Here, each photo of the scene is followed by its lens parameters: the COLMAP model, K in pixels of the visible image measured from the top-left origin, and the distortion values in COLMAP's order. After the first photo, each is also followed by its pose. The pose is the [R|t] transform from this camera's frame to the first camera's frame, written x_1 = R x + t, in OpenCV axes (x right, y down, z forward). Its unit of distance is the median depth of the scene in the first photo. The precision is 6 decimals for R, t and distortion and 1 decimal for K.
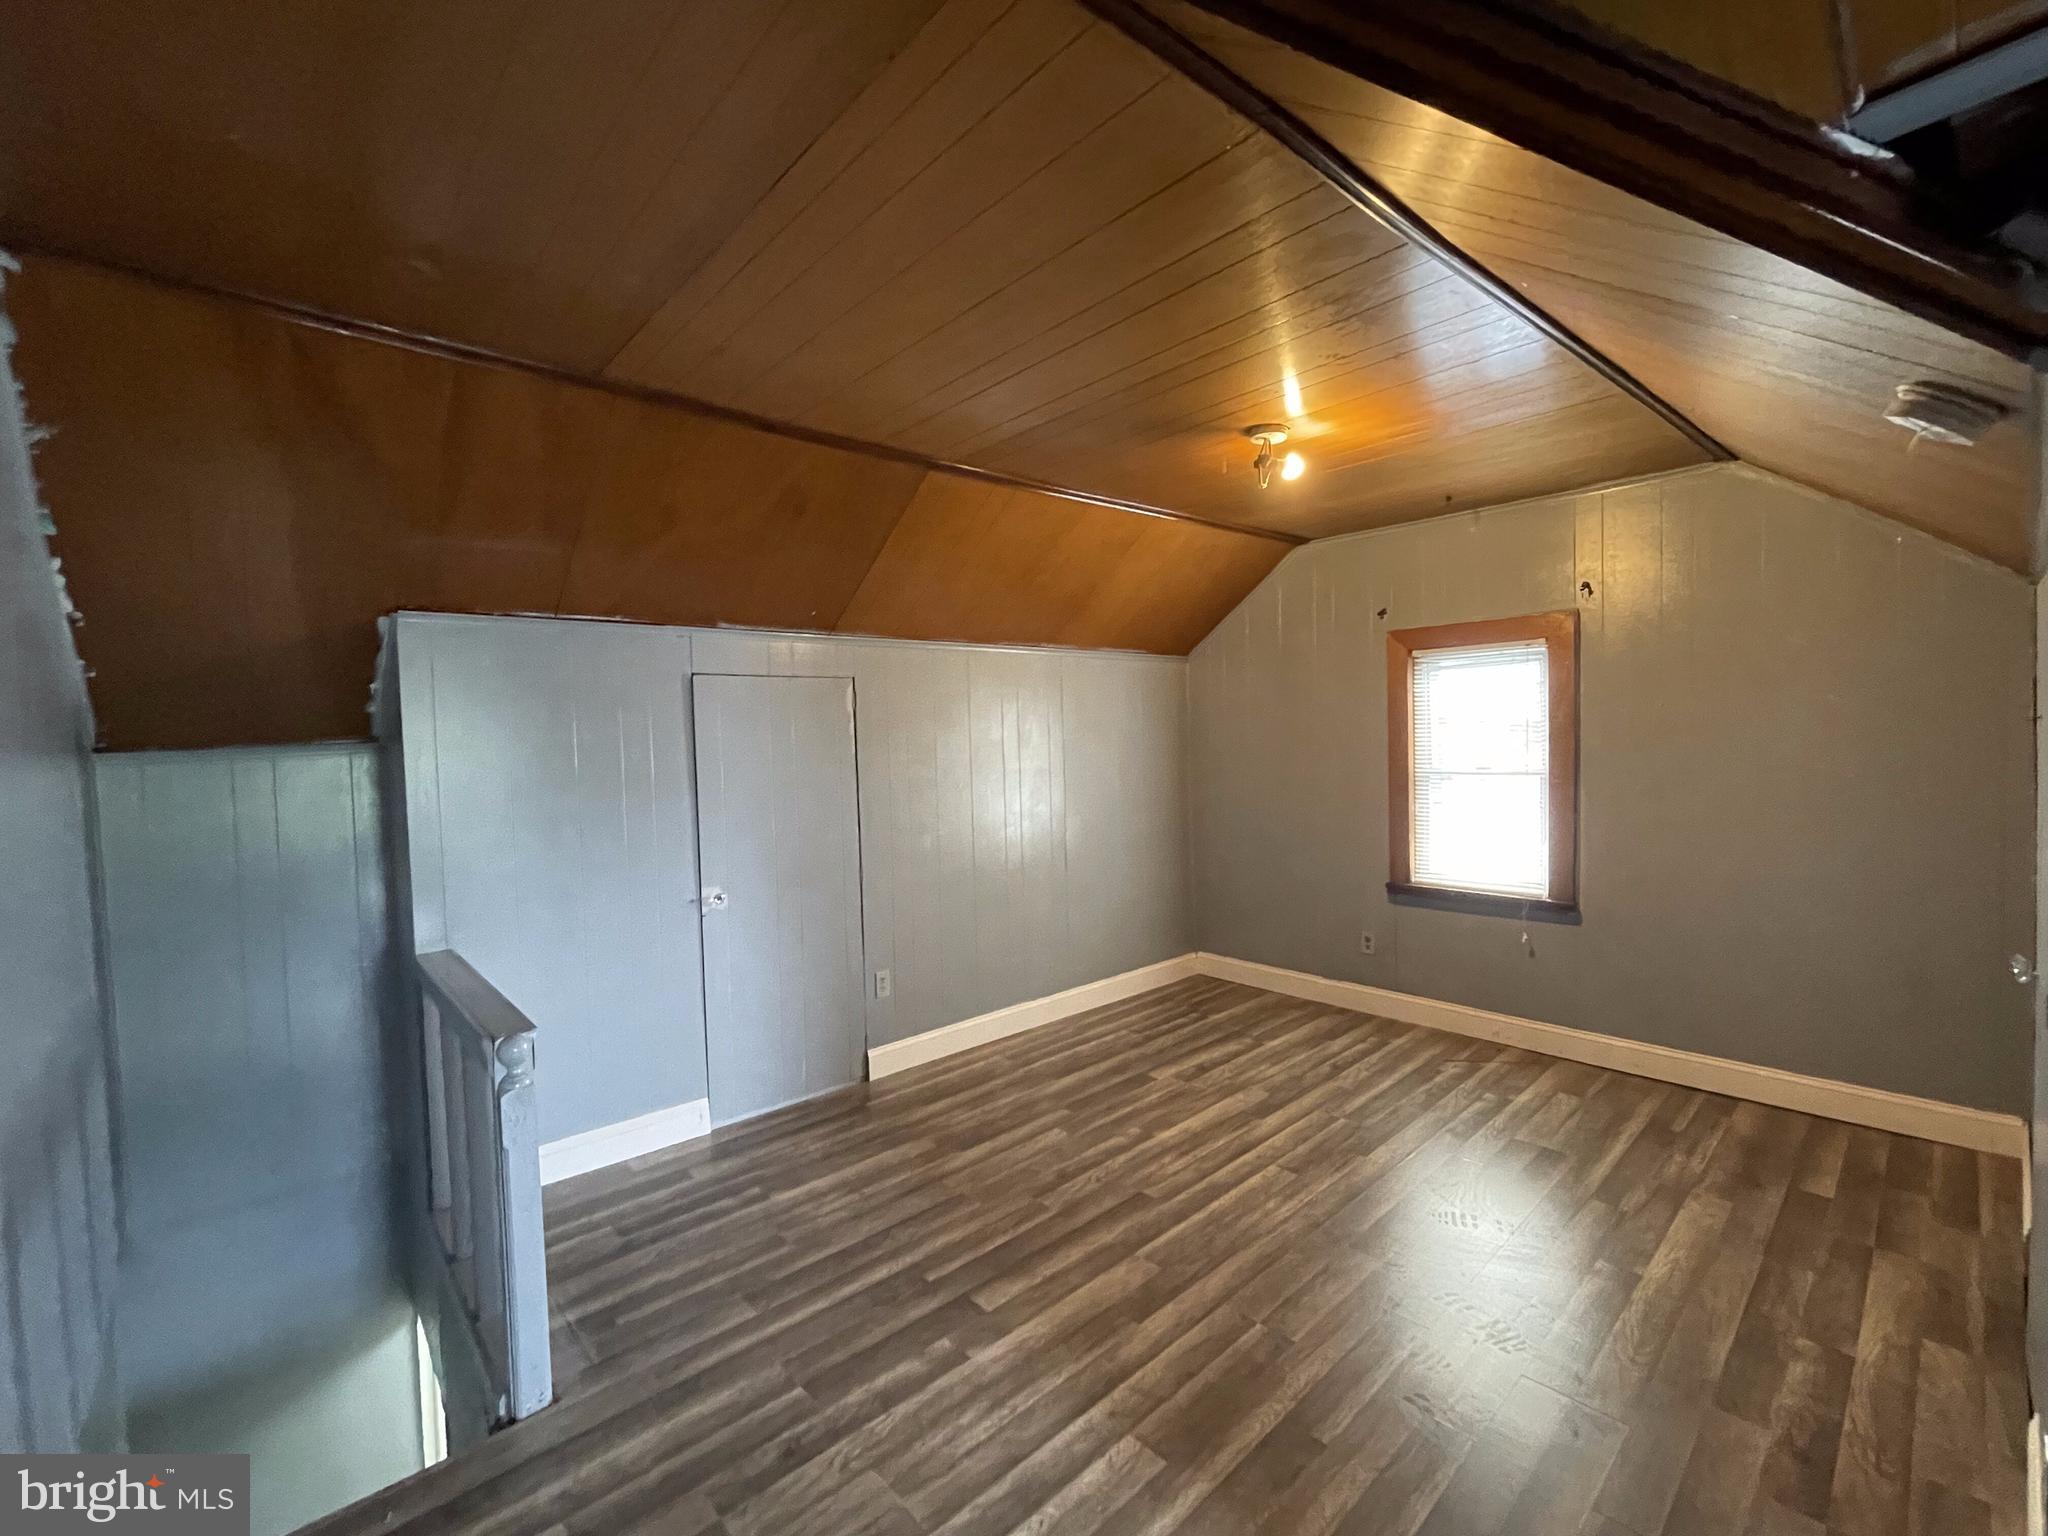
lens RADIAL K [[891.6, 0, 1029.8], [0, 891.6, 777.9], [0, 0, 1]] dist [-0.008608, 0.000792]
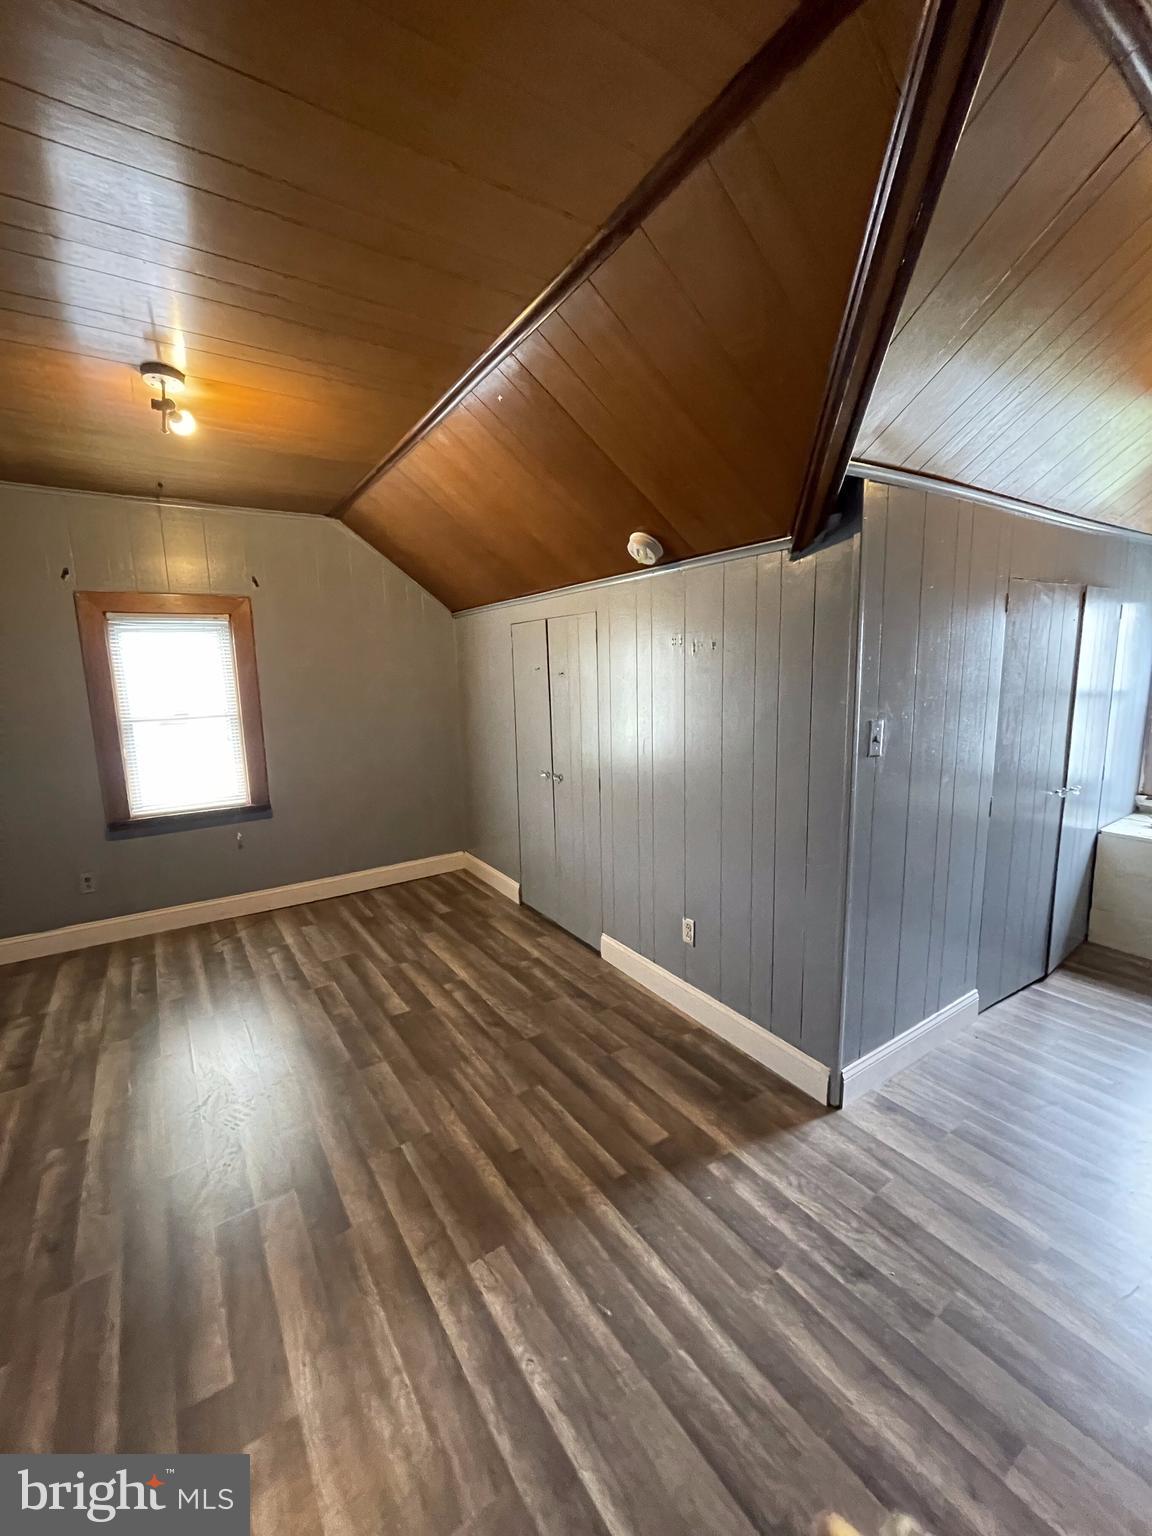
lens RADIAL K [[626.0, 0, 572.2], [0, 626.0, 758.1], [0, 0, 1]] dist [-0.006663, 0.003099]
pose [[0.146395, -0.118410, 0.982114, -0.414496], [0.068310, 0.991650, 0.109378, -0.011589], [-0.986865, 0.051076, 0.153261, 0.476532]]
